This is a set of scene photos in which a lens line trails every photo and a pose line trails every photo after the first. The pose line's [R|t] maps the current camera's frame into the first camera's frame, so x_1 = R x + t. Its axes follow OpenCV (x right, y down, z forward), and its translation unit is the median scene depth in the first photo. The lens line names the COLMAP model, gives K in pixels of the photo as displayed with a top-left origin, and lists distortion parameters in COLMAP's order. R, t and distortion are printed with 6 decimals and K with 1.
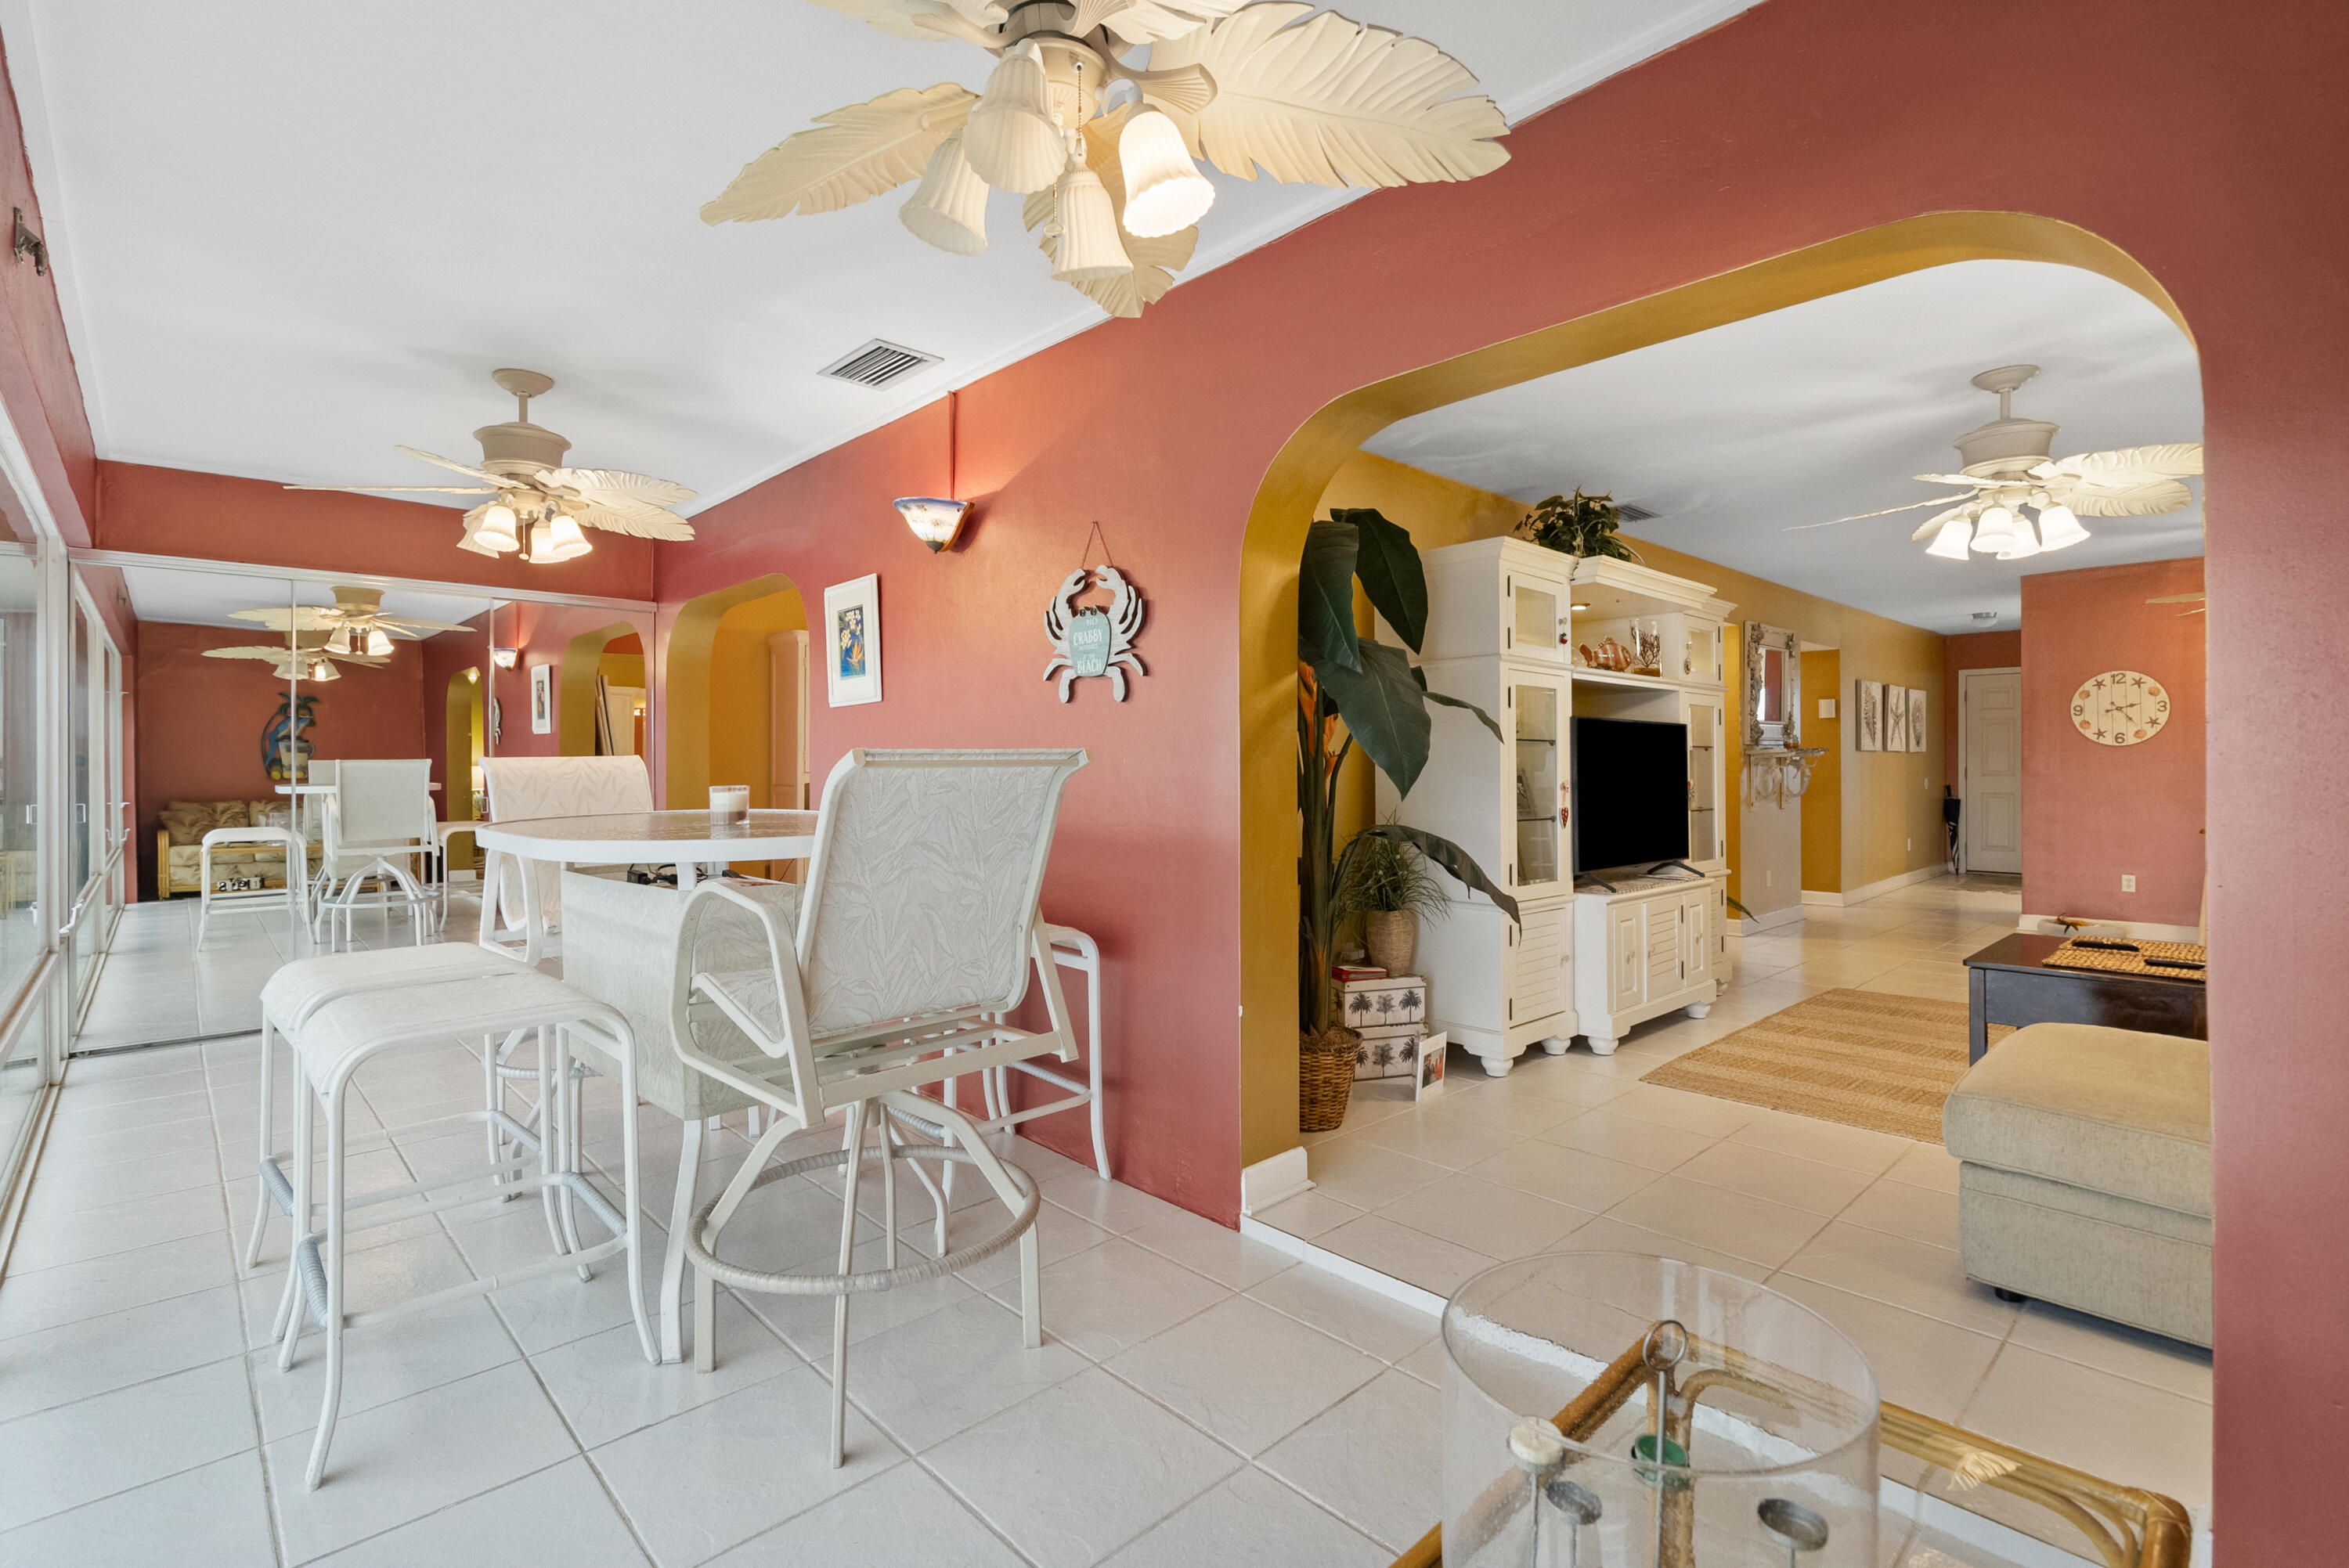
lens RADIAL K [[1085.4, 0, 1172.7], [0, 1085.4, 771.8], [0, 0, 1]] dist [0.002318, 0.000804]
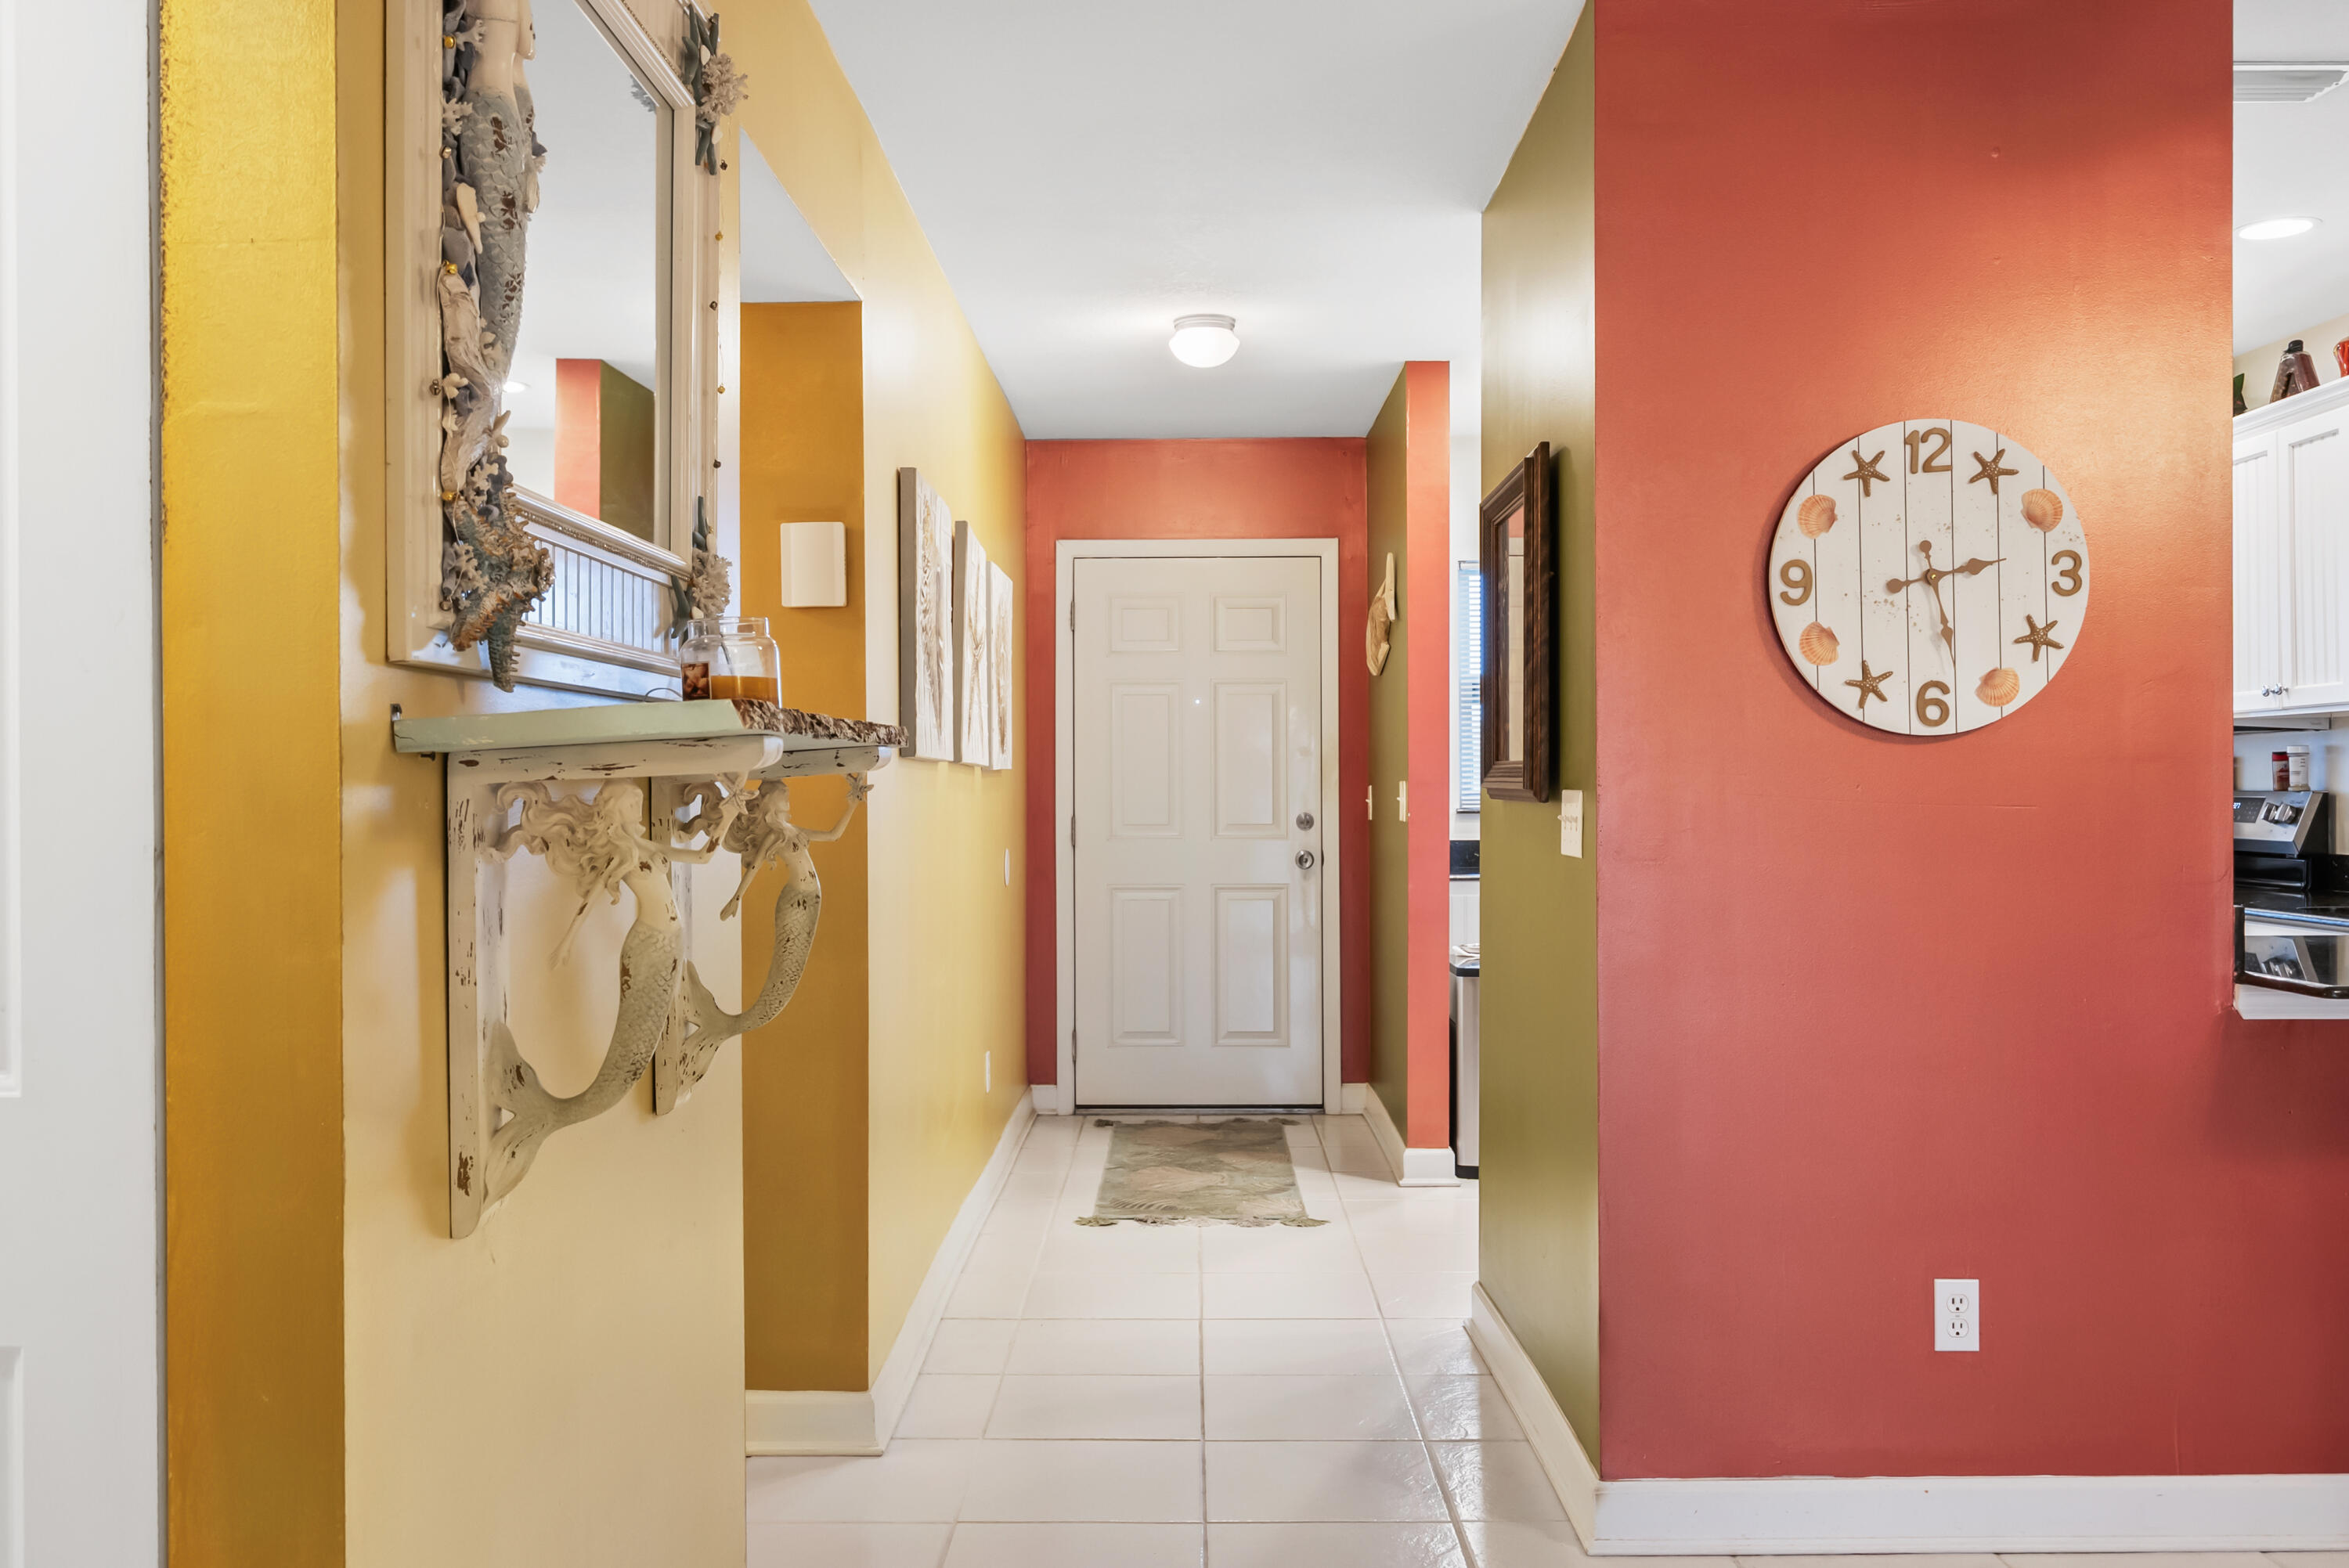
lens RADIAL K [[1994.3, 0, 1187.0], [0, 1994.3, 816.8], [0, 0, 1]] dist [0.000481, 0.000653]
pose [[0.690430, -0.008469, 0.723349, 0.433922], [0.008345, 0.999958, 0.003742, -0.008993], [-0.723351, 0.003453, 0.690472, 0.798924]]
